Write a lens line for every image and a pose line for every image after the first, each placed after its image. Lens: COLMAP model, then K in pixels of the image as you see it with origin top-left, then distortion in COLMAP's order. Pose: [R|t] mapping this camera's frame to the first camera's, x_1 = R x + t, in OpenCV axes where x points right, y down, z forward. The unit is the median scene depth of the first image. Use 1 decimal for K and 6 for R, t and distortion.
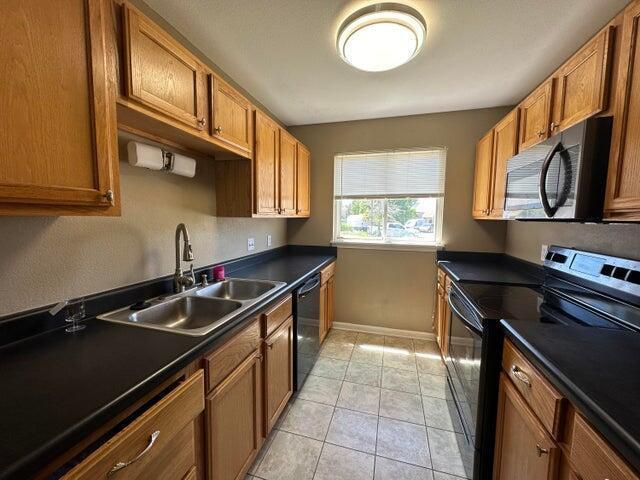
lens RADIAL K [[255.4, 0, 320.0], [0, 255.4, 240.0], [0, 0, 1]] dist [-0.001745, -0.000146]
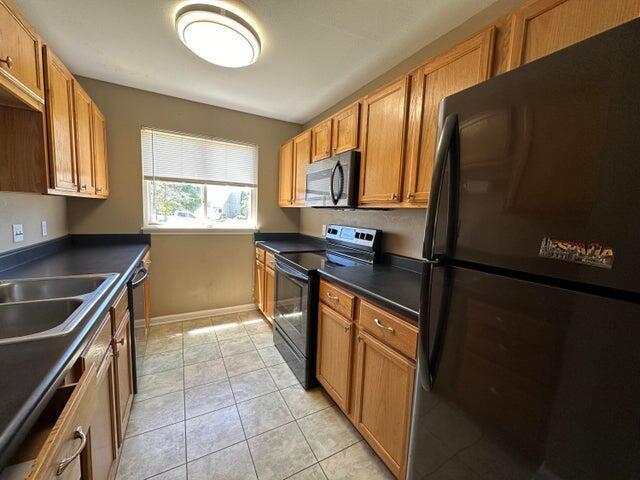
lens RADIAL K [[255.4, 0, 320.0], [0, 255.4, 240.0], [0, 0, 1]] dist [-0.001745, -0.000146]
pose [[0.708199, -0.058414, 0.703592, -0.210016], [0.029494, 0.998149, 0.053183, 0.026841], [-0.705396, -0.016912, 0.708612, -0.067750]]
